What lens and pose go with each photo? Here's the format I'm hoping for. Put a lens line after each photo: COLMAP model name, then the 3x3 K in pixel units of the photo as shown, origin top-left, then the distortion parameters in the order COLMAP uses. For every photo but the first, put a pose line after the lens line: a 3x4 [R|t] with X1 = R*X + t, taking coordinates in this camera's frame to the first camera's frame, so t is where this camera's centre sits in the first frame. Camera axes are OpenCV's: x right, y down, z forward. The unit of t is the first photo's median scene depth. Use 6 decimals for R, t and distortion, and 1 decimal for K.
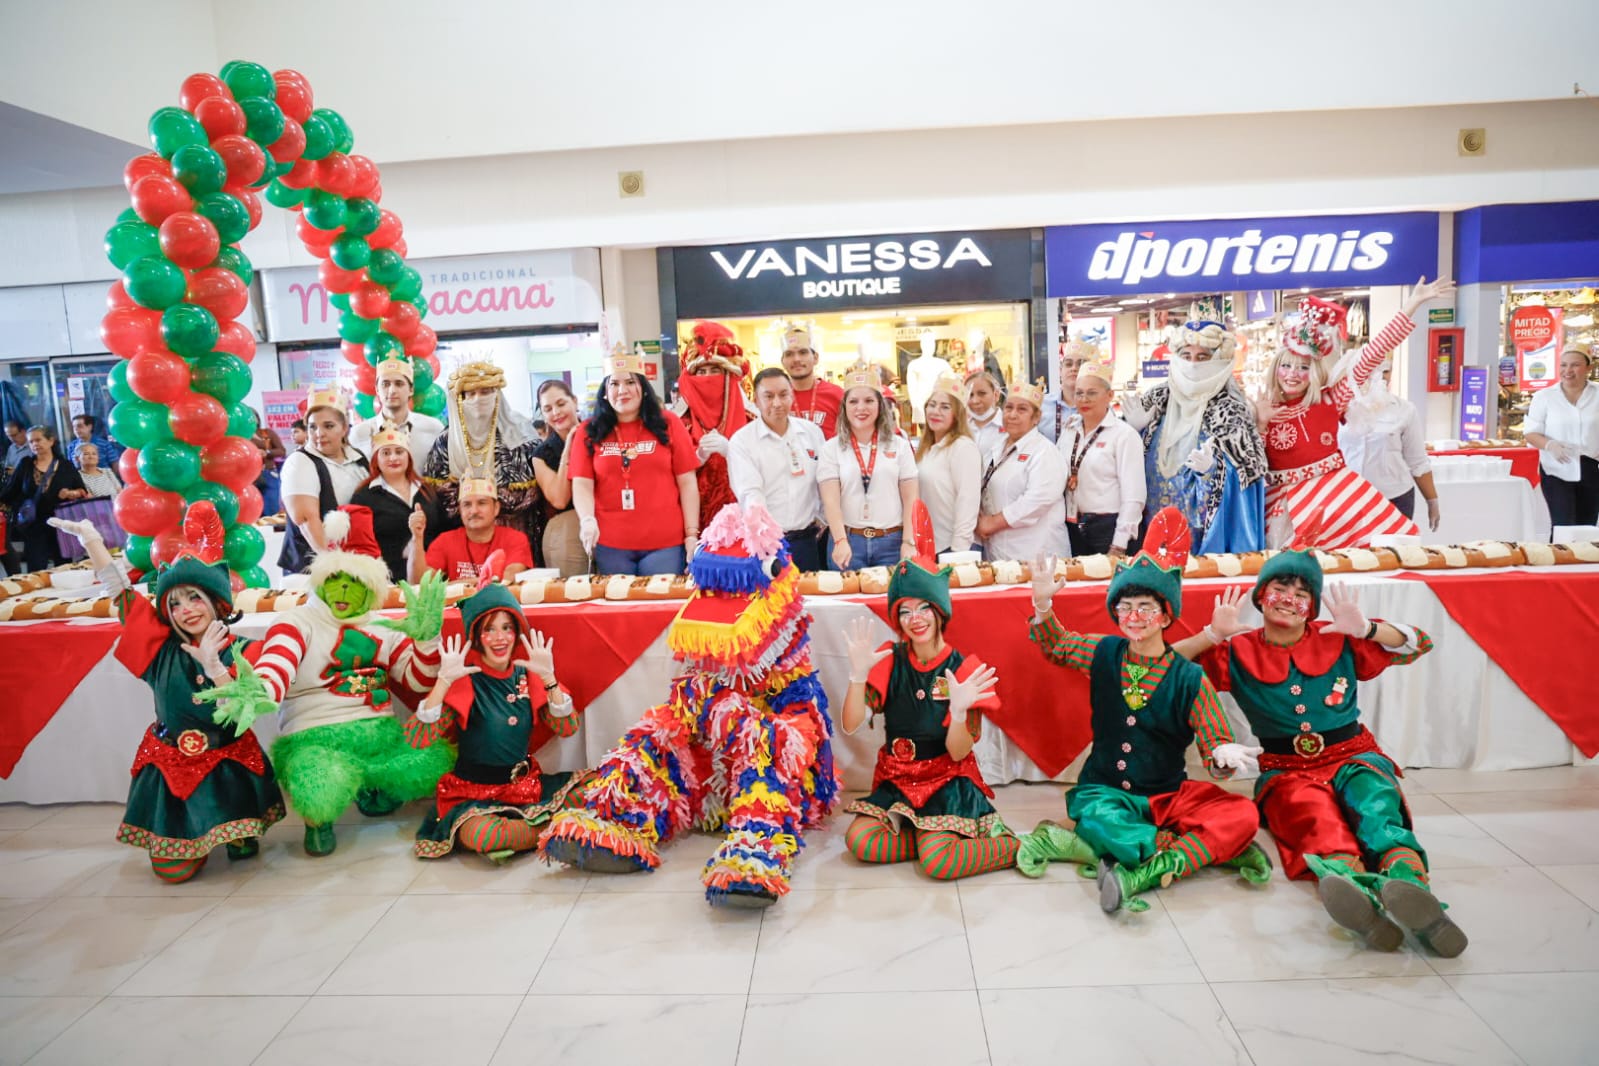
lens RADIAL K [[1094.1, 0, 802.2], [0, 1094.1, 536.7], [0, 0, 1]] dist [-0.106436, 0.084061]
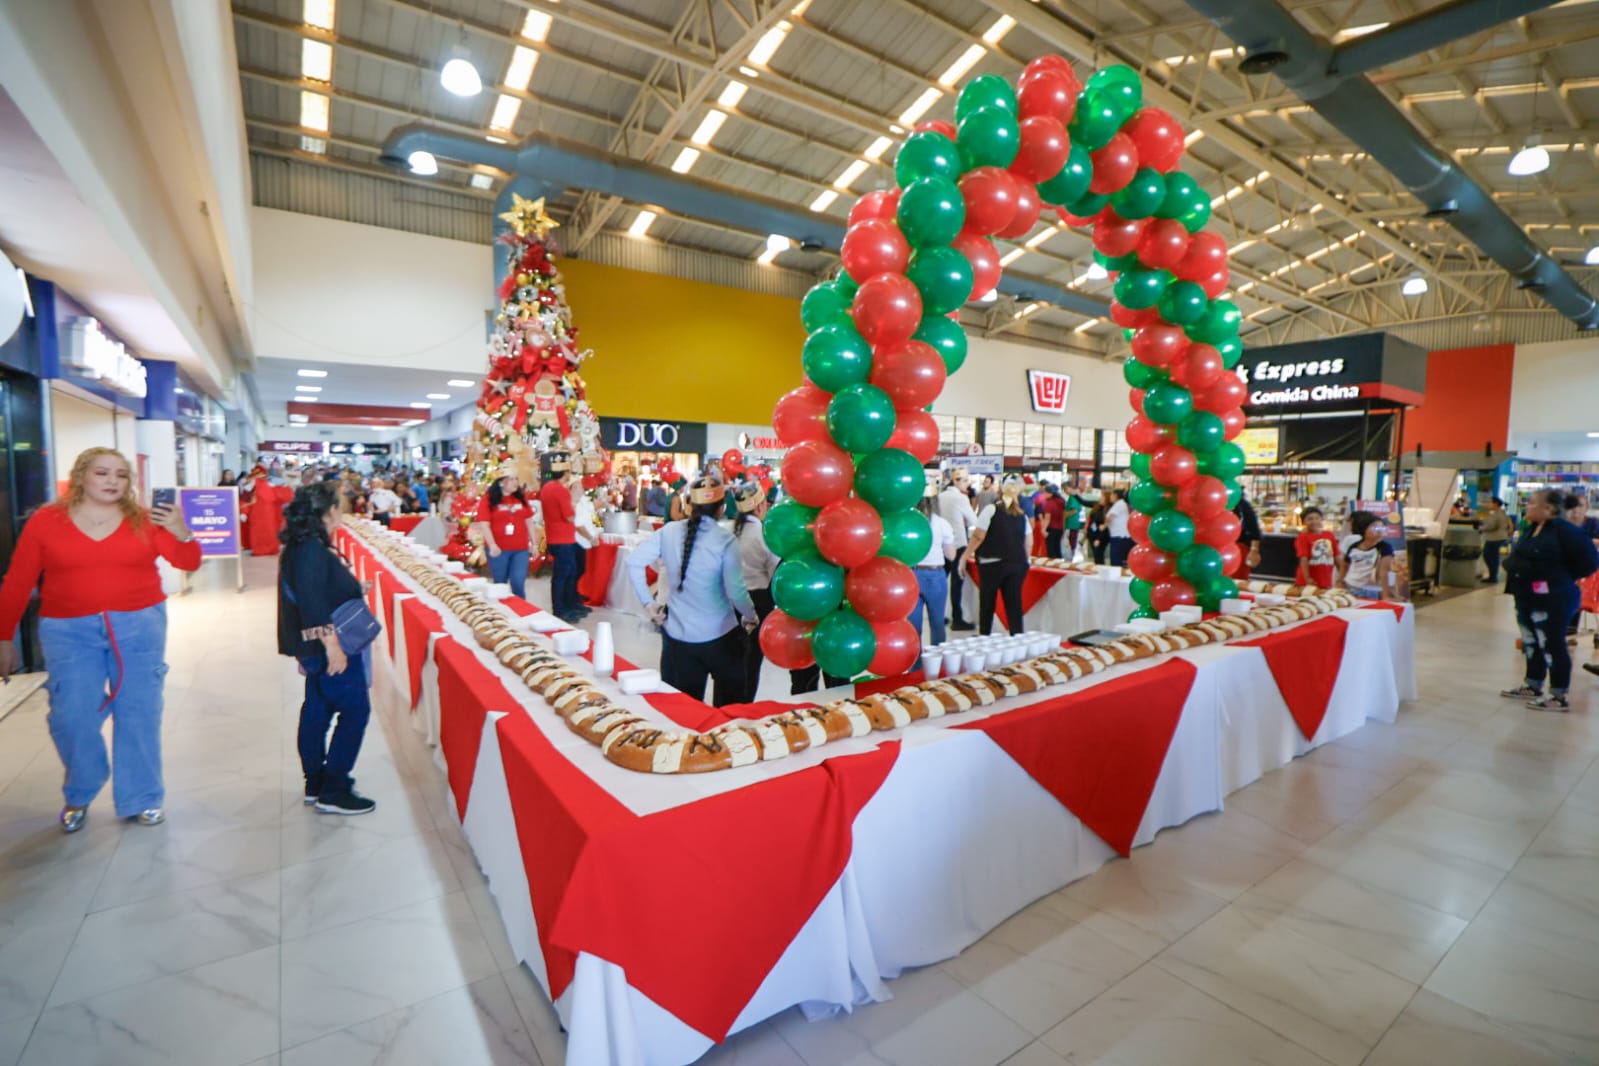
lens RADIAL K [[733.6, 0, 808.7], [0, 733.6, 539.1], [0, 0, 1]] dist [-0.027844, 0.000497]
pose [[-0.619063, -0.019910, 0.785089, -0.484437], [0.132364, 0.982732, 0.129295, -0.109379], [-0.774106, 0.183960, -0.605738, 0.930303]]
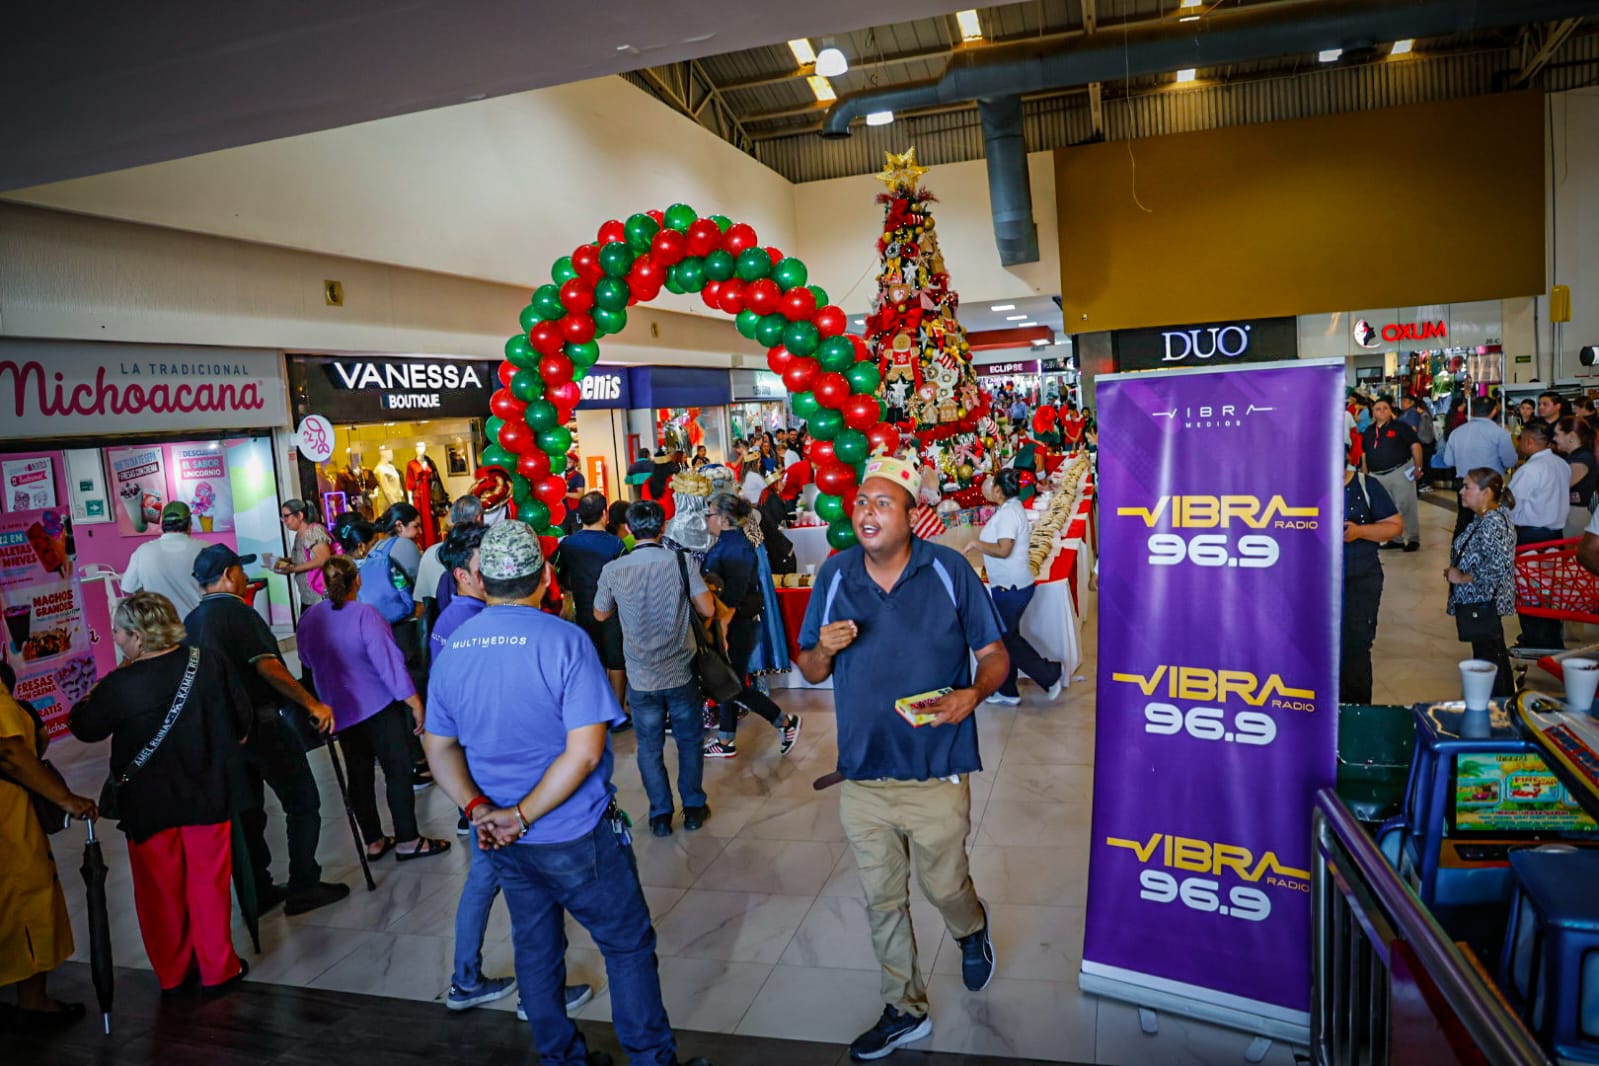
lens RADIAL K [[1094.1, 0, 802.2], [0, 1094.1, 536.7], [0, 0, 1]] dist [-0.106436, 0.084061]
pose [[0.232237, -0.081051, 0.969276, -1.022645], [0.202632, 0.978689, 0.033288, -0.041185], [-0.951318, 0.188675, 0.243711, 0.356794]]
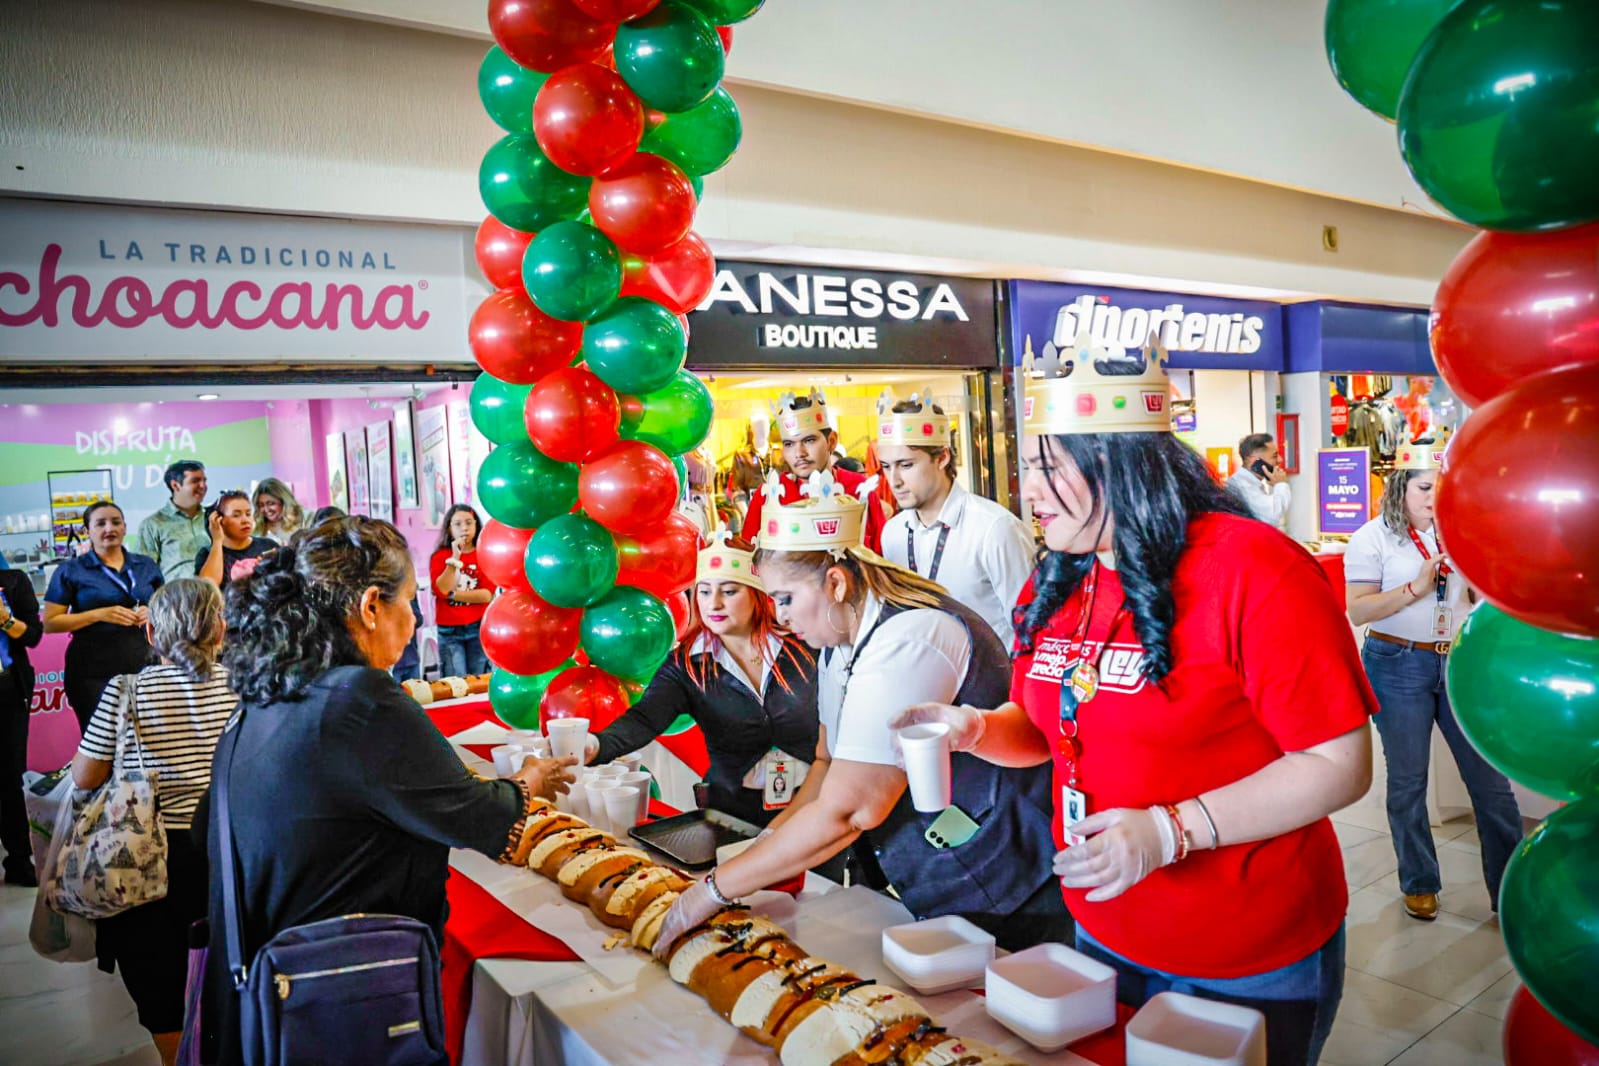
lens RADIAL K [[1094.1, 0, 802.2], [0, 1094.1, 536.7], [0, 0, 1]] dist [-0.106436, 0.084061]
pose [[0.789430, -0.038974, 0.612603, -0.415292], [0.106921, 0.991457, -0.074707, -0.049869], [-0.604457, 0.124476, 0.786853, 0.478642]]
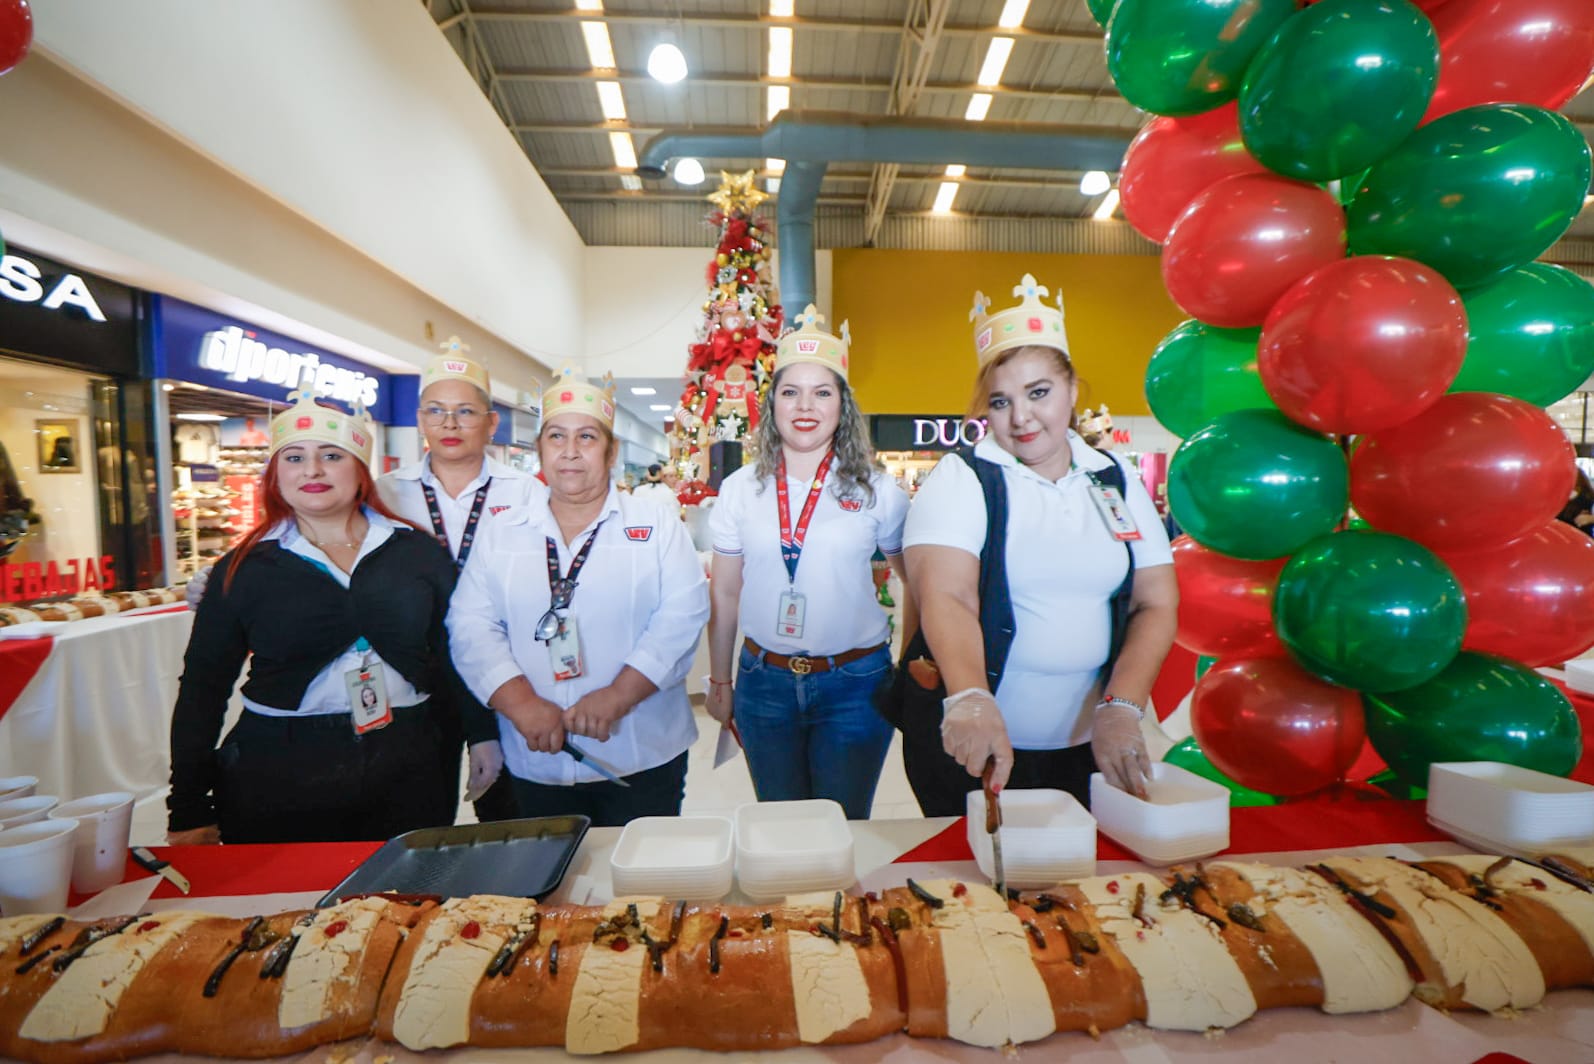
lens RADIAL K [[742.7, 0, 806.9], [0, 742.7, 542.0], [0, 0, 1]] dist [-0.037845, 0.009149]
pose [[-0.115191, -0.015057, 0.993229, -0.396736], [0.150574, 0.988066, 0.032442, -0.038519], [-0.981865, 0.153291, -0.111549, 0.601139]]
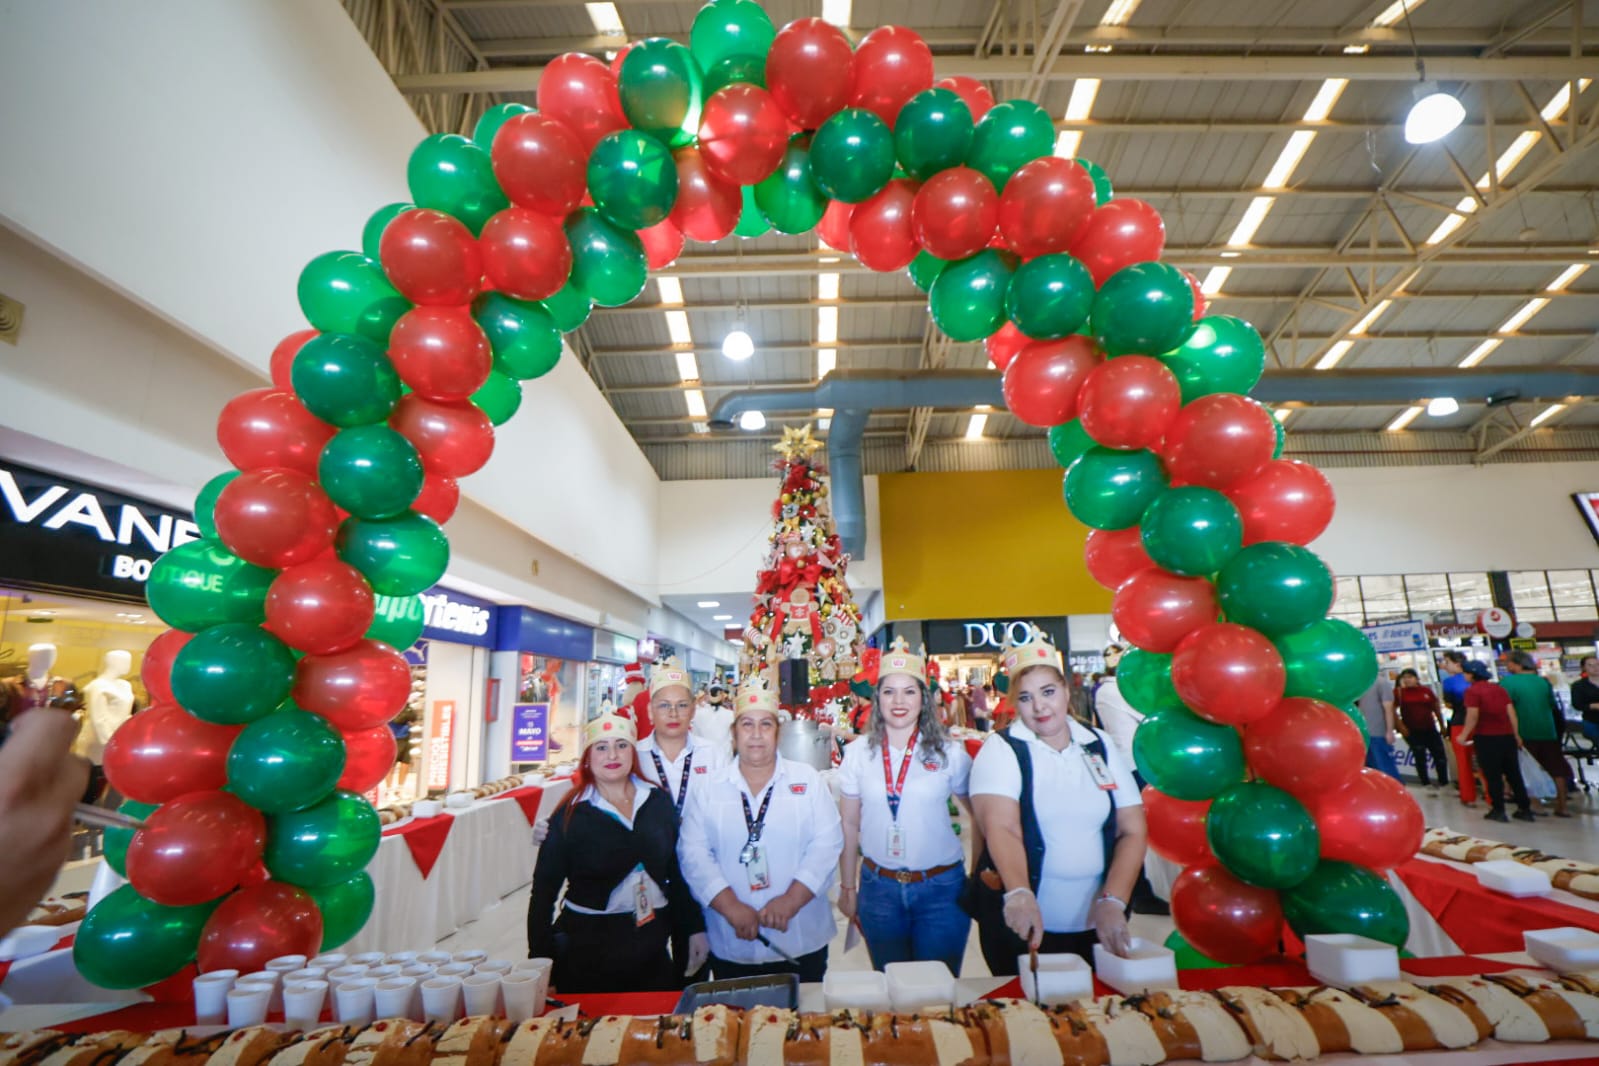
lens RADIAL K [[733.6, 0, 808.7], [0, 733.6, 539.1], [0, 0, 1]] dist [-0.027844, 0.000497]
pose [[-0.046959, 0.252717, 0.966400, -0.478041], [0.173509, 0.954824, -0.241259, -0.056990], [-0.983712, 0.156350, -0.088687, 0.619929]]
